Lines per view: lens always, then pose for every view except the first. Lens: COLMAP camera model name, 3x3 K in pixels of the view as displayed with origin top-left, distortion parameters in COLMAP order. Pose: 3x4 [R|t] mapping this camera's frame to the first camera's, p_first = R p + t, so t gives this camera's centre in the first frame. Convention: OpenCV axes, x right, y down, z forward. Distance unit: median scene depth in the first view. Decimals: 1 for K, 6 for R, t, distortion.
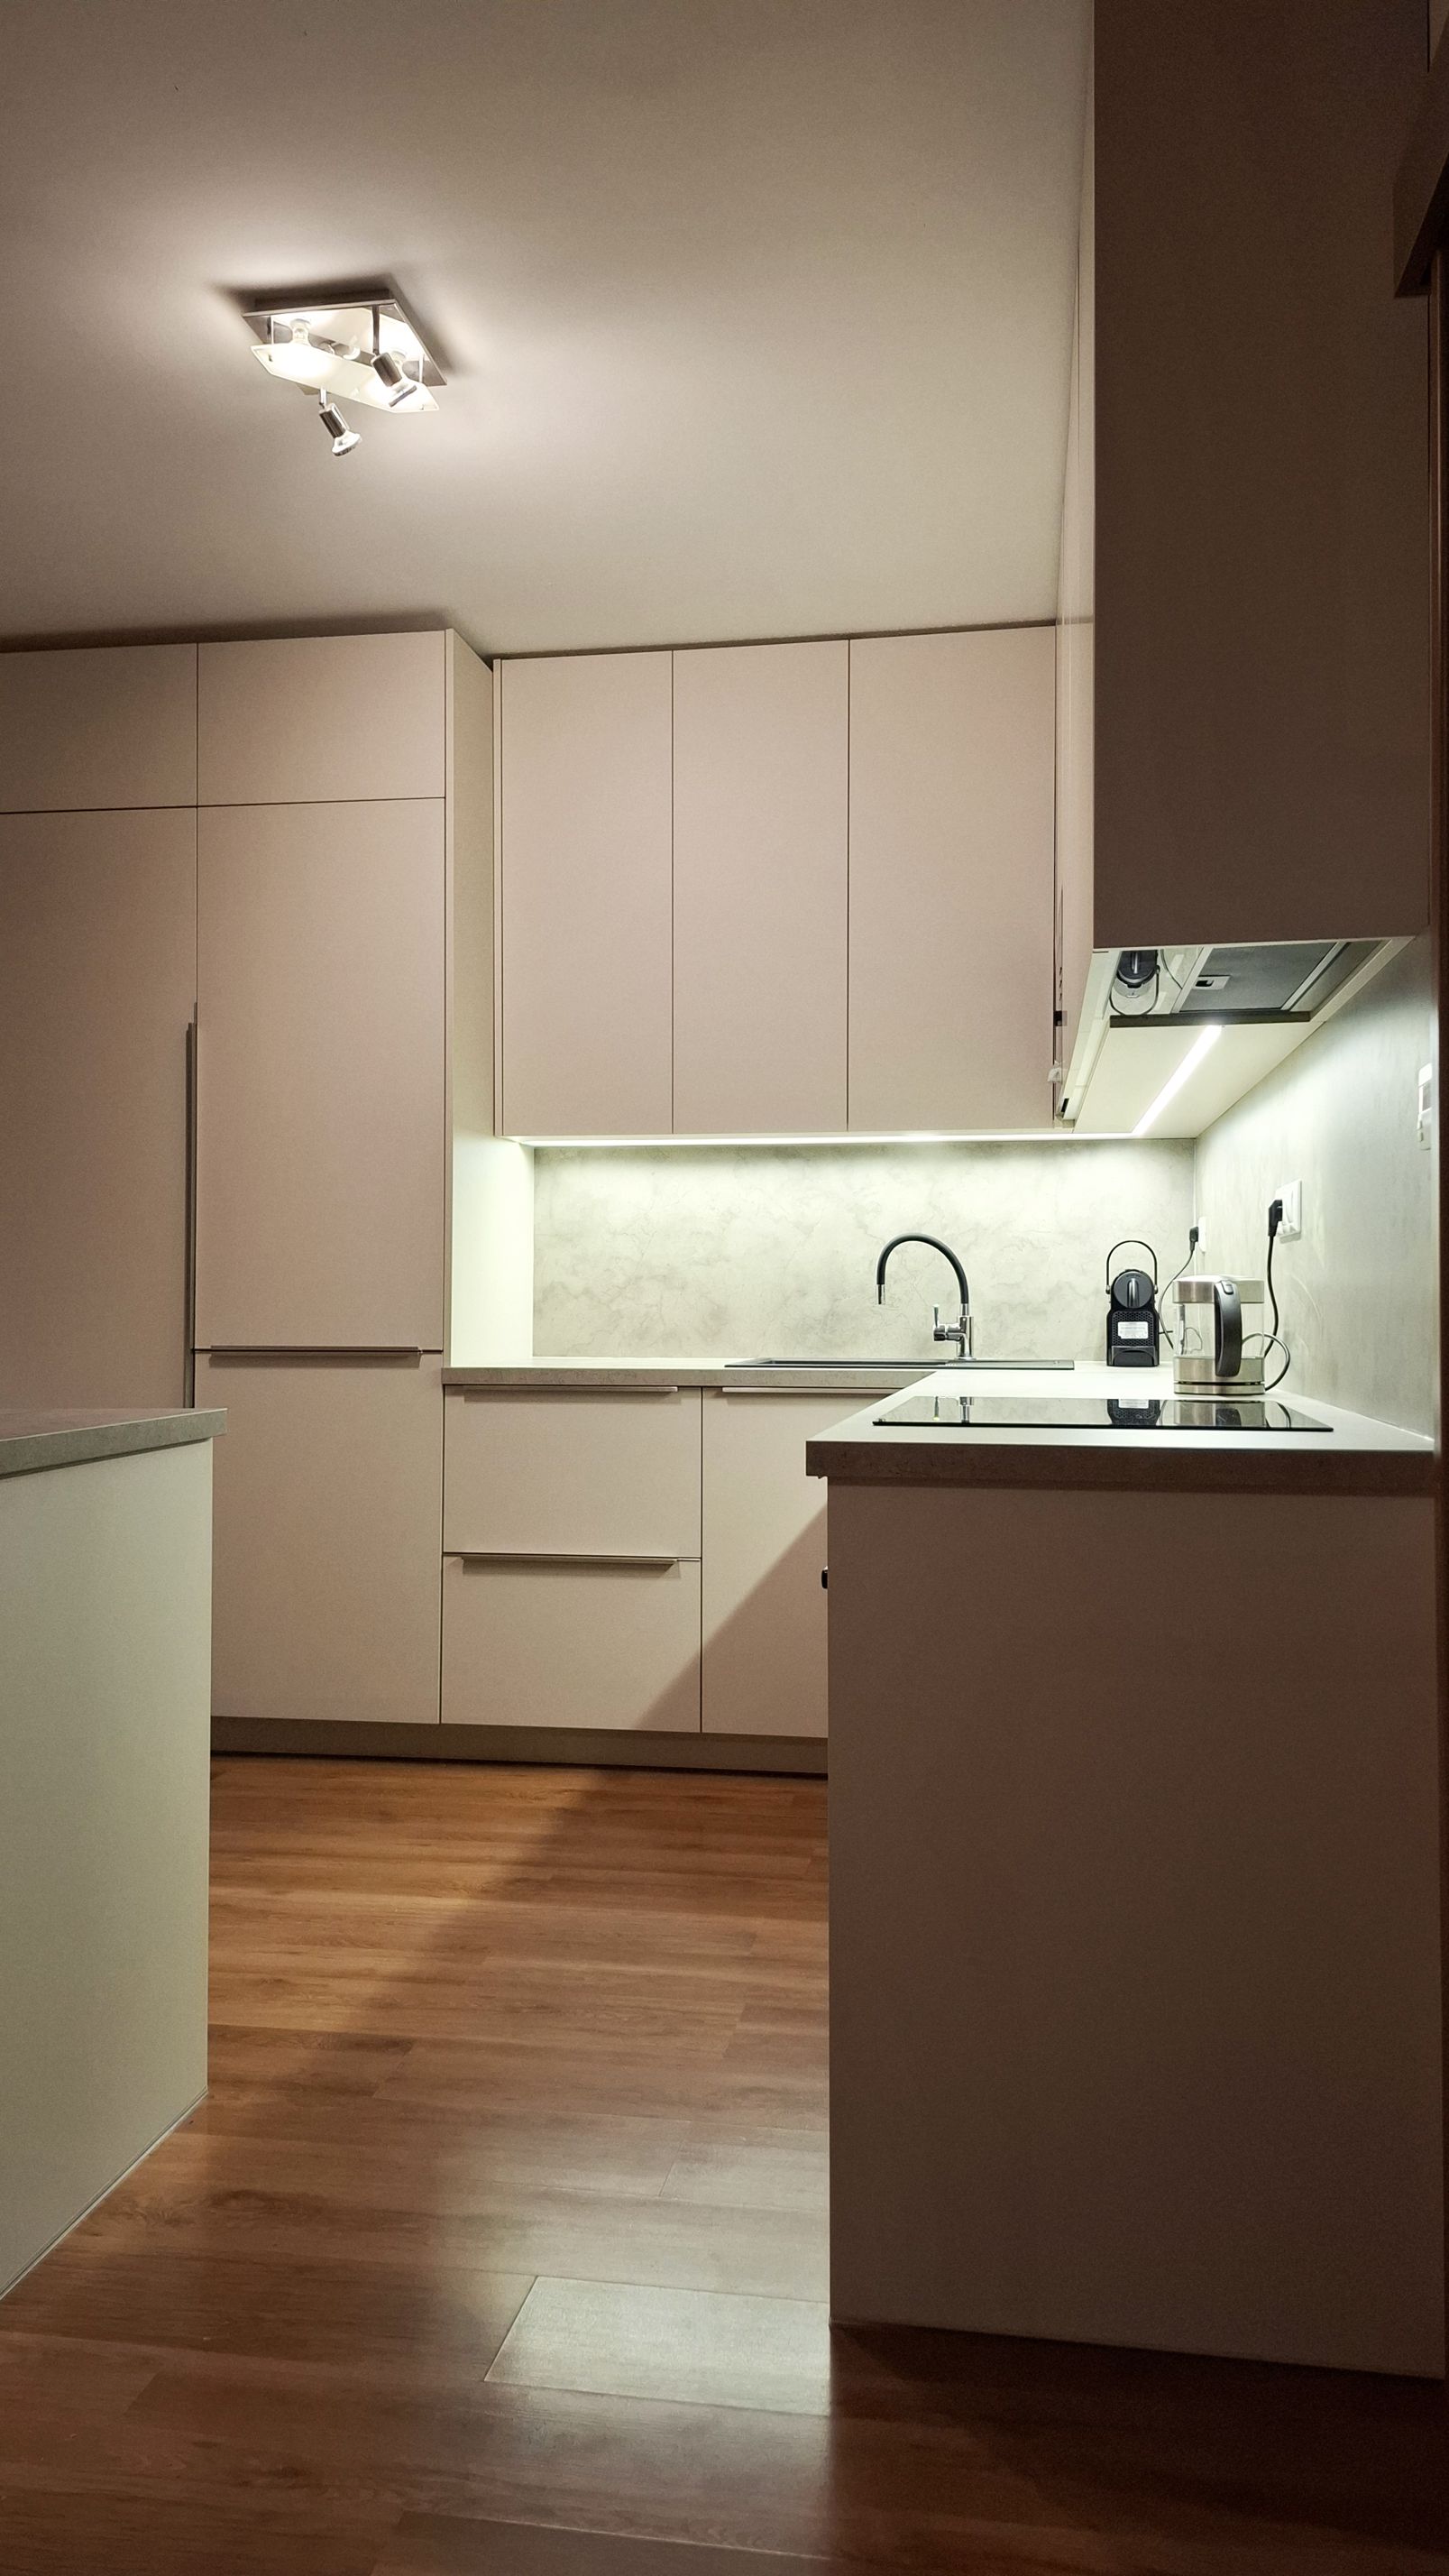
lens RADIAL K [[1781.3, 0, 726.1], [0, 1781.3, 1262.5], [0, 0, 1]] dist [0.079209, -0.012073]
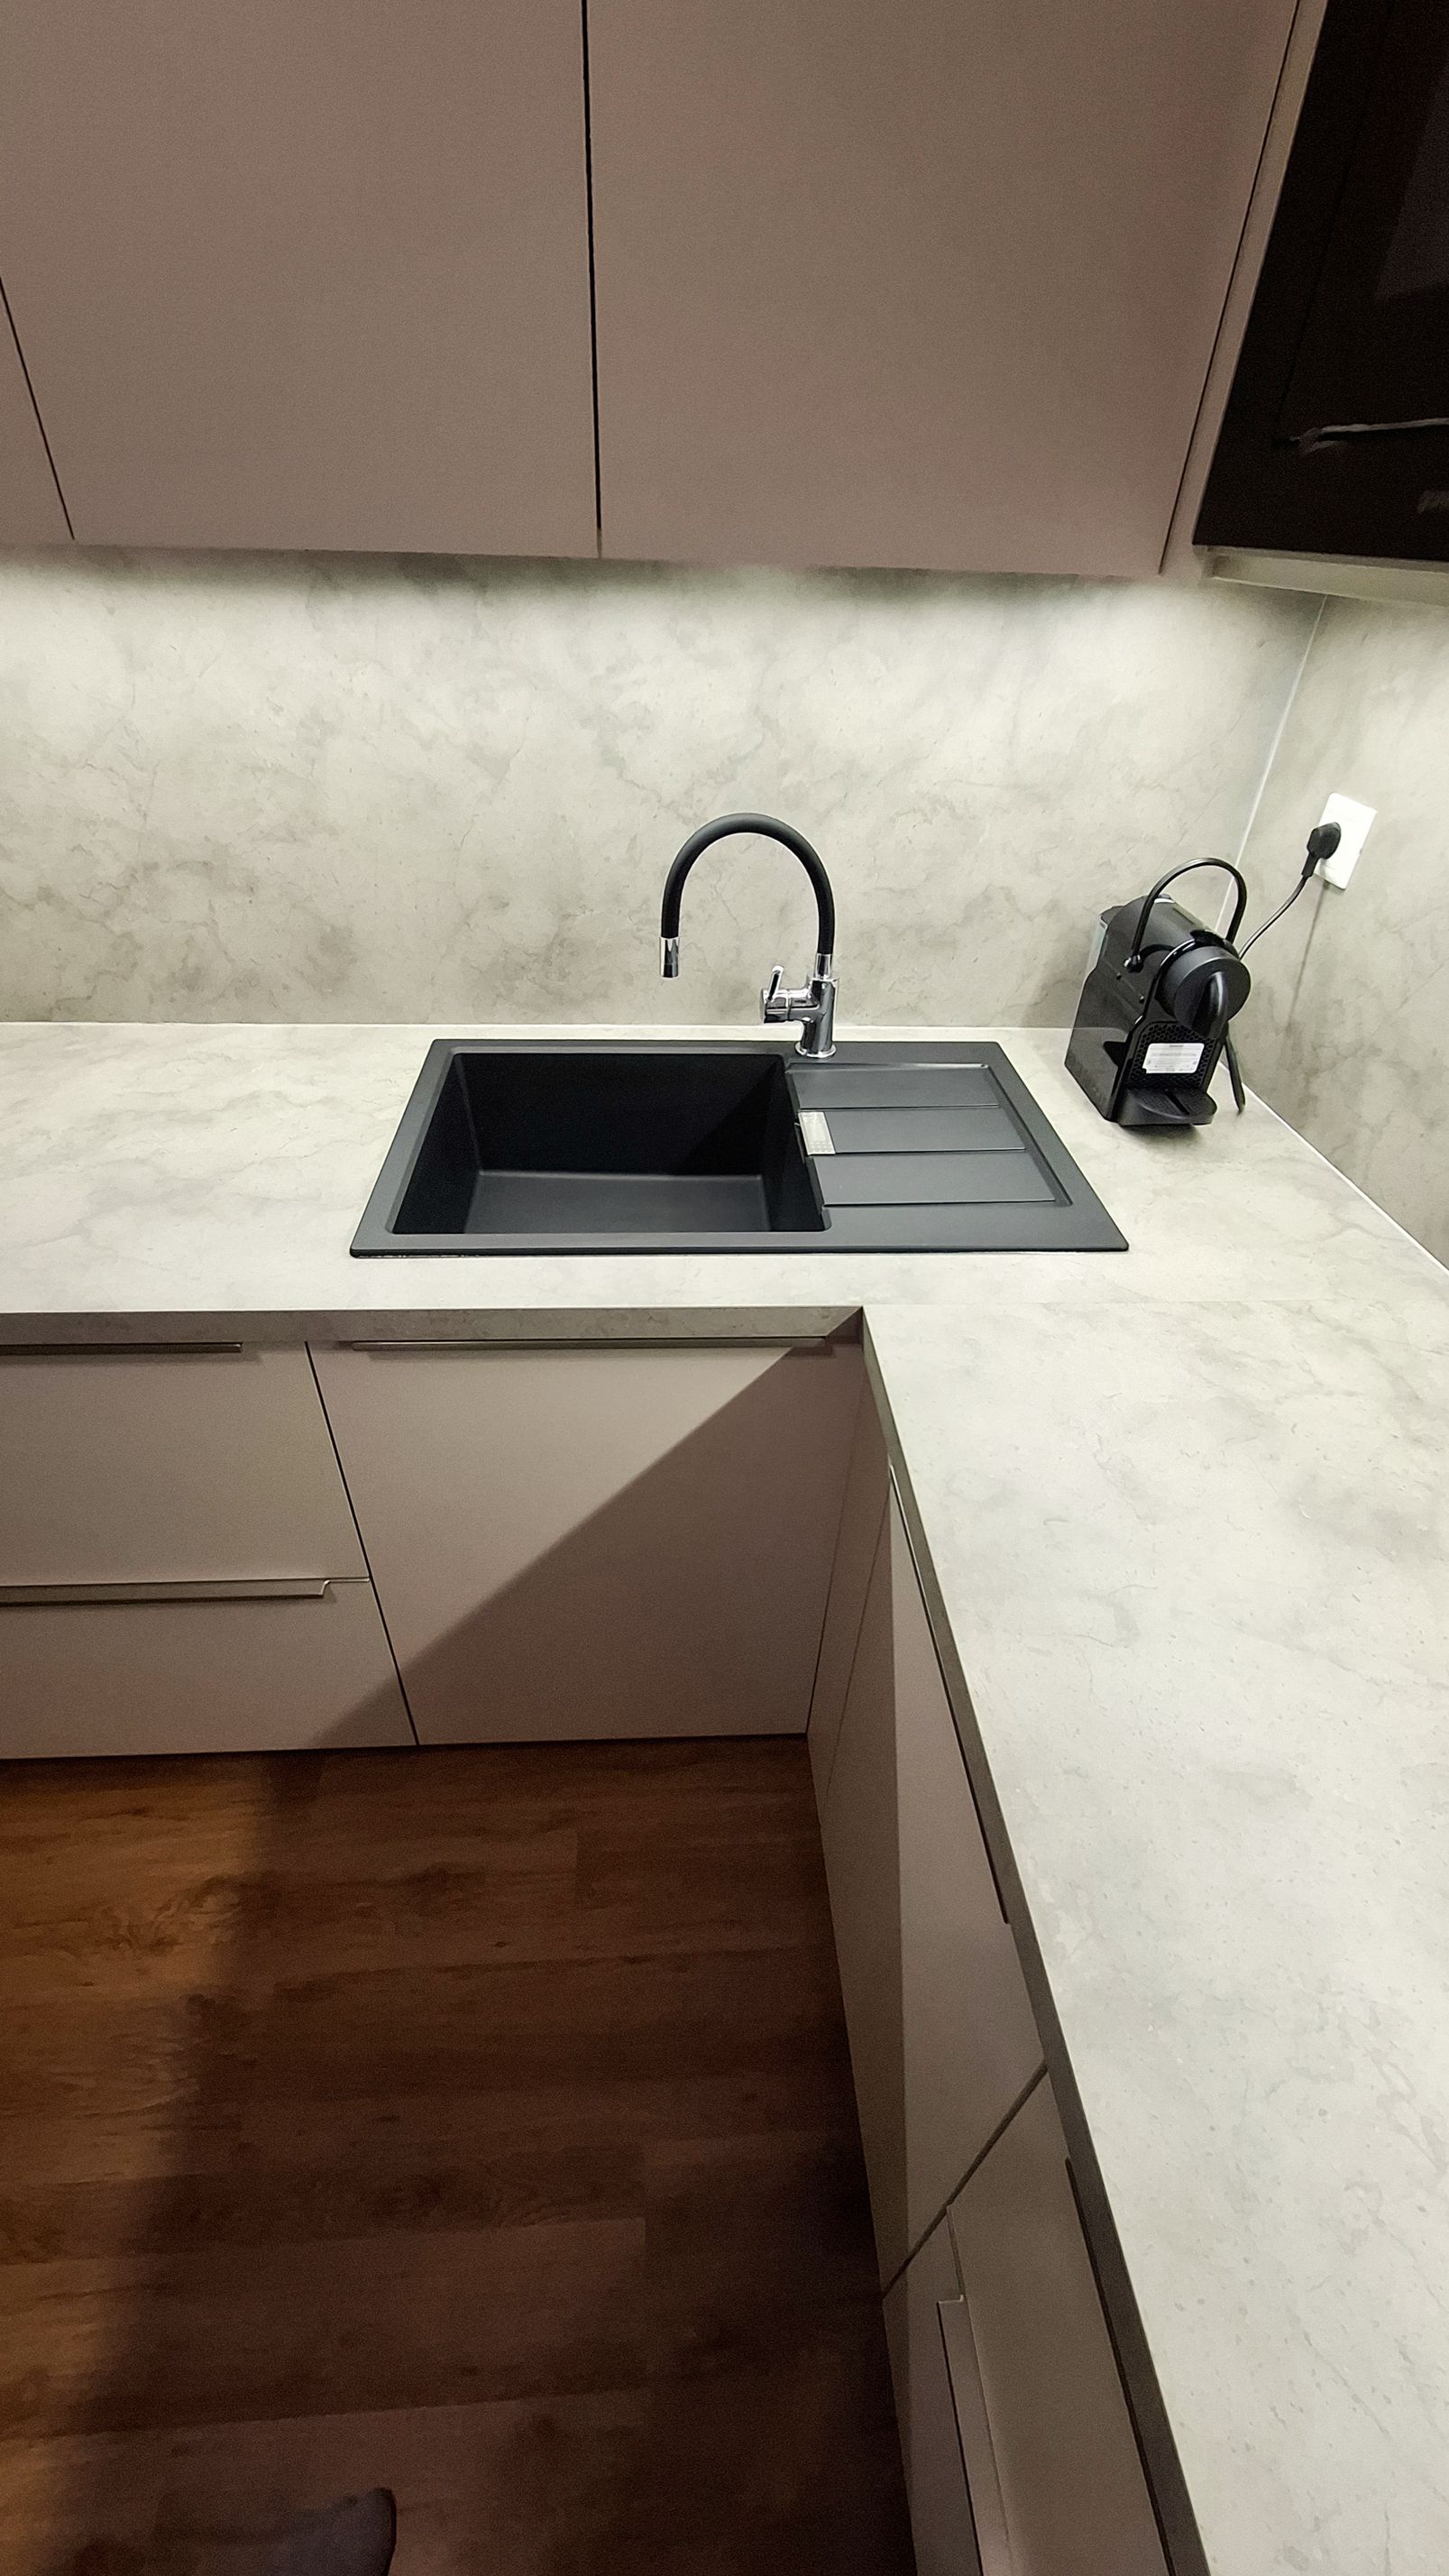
lens RADIAL K [[1006.3, 0, 701.9], [0, 1006.3, 1275.4], [0, 0, 1]] dist [-0.003703, 0.000738]
pose [[0.972155, -0.123633, 0.199069, 0.031909], [-0.028811, 0.779997, 0.625120, -0.089396], [-0.232559, -0.613449, 0.754716, 0.776232]]
